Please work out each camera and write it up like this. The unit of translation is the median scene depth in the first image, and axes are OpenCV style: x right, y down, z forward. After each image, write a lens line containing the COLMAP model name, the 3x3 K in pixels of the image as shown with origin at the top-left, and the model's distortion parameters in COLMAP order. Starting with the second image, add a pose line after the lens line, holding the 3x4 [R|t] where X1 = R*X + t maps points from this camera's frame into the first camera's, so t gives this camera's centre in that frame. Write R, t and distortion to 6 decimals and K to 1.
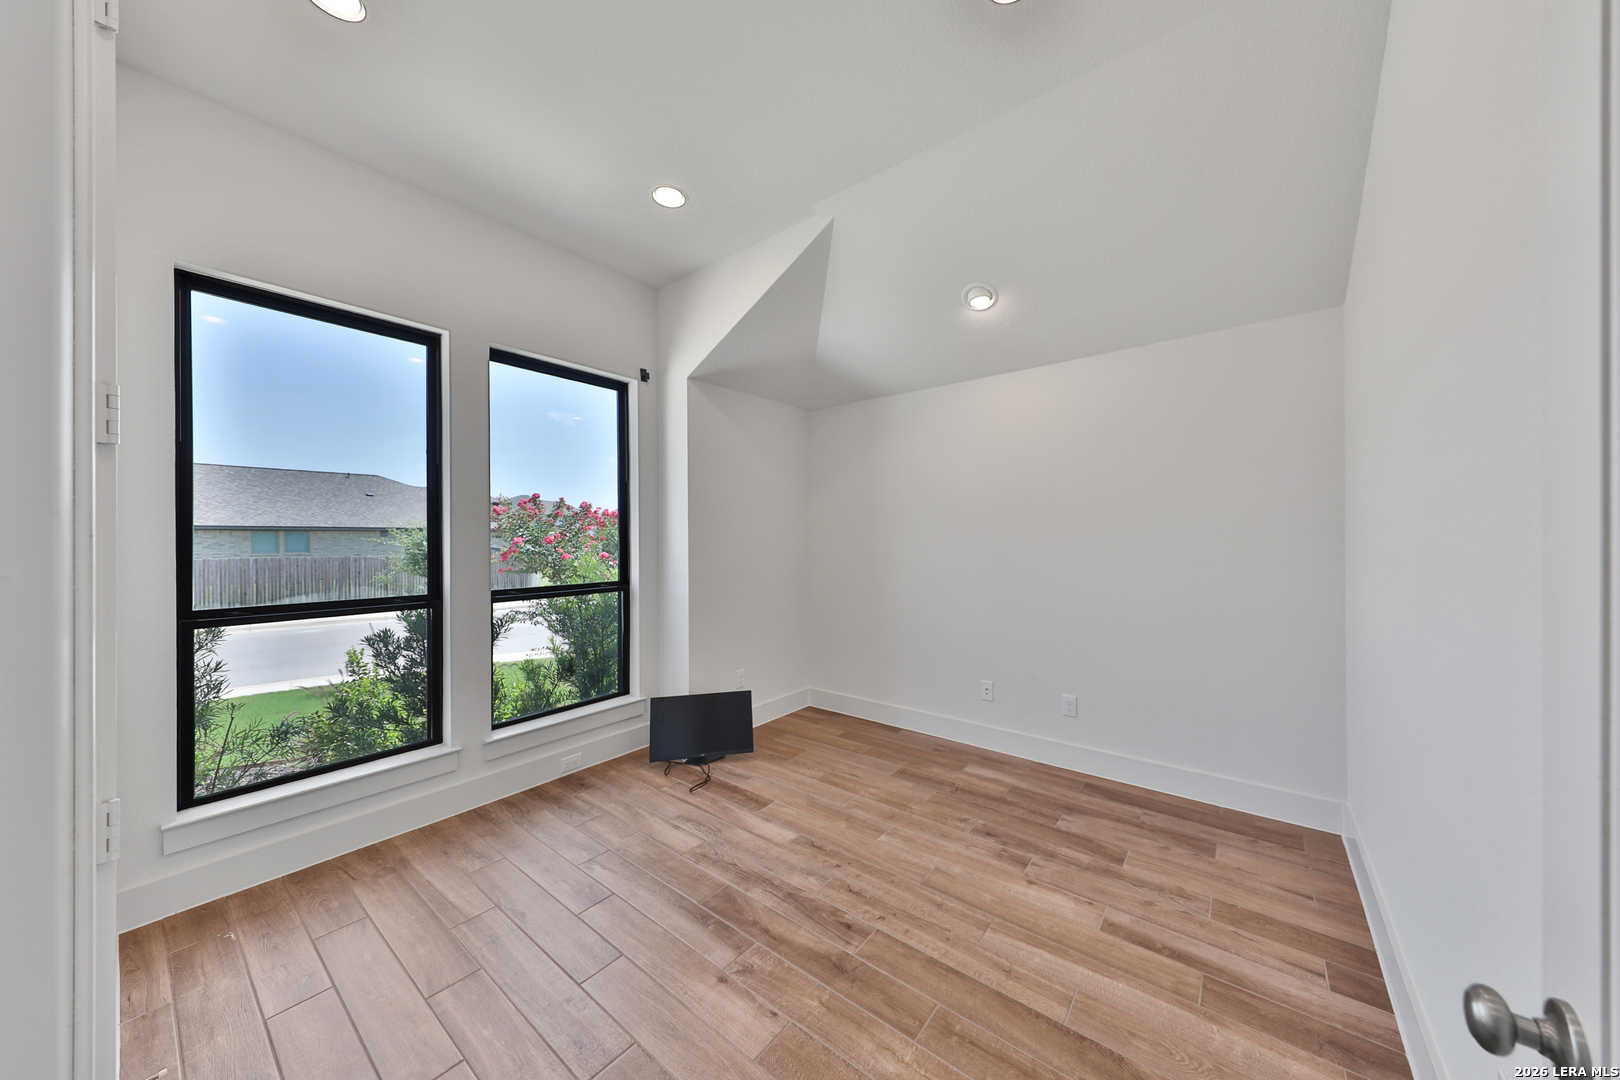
lens RADIAL K [[548.8, 0, 810.3], [0, 548.8, 551.3], [0, 0, 1]] dist [0.009637, -0.000146]
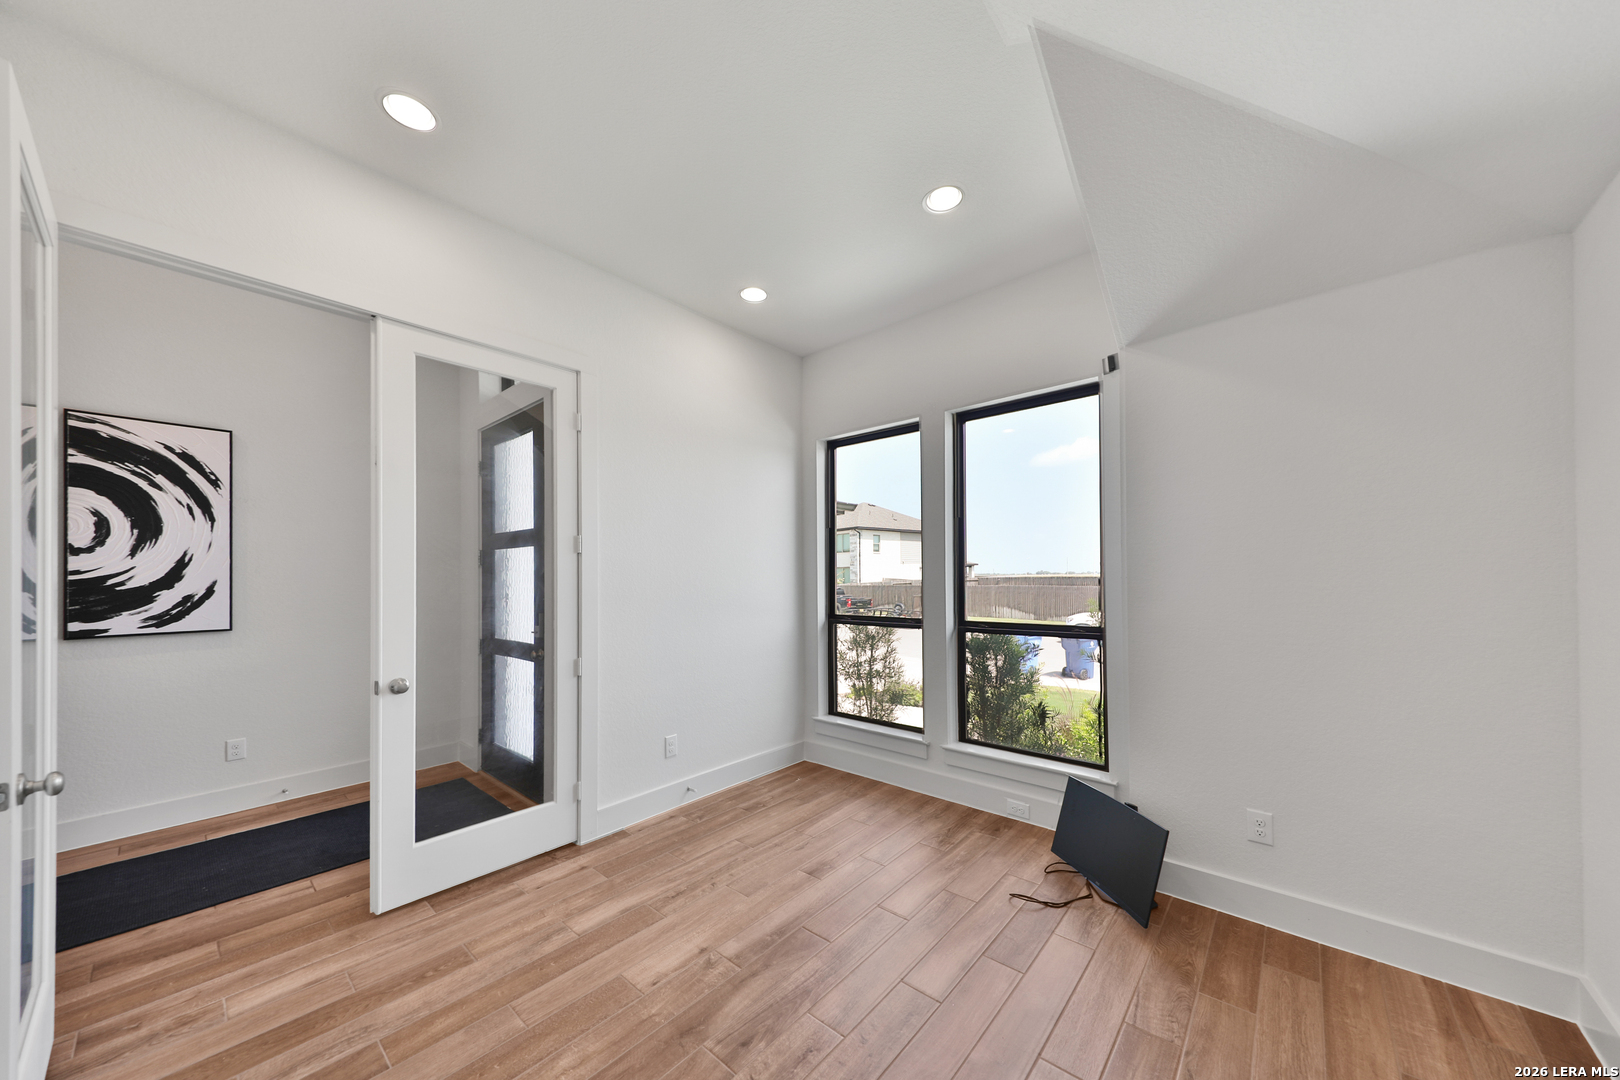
lens RADIAL K [[549.6, 0, 817.5], [0, 549.6, 565.9], [0, 0, 1]] dist [0.009228, -0.000070]
pose [[-0.032028, -0.010129, -0.999436, 0.818287], [-0.016882, 0.999811, -0.009591, -0.041894], [0.999344, 0.016565, -0.032193, 0.999562]]
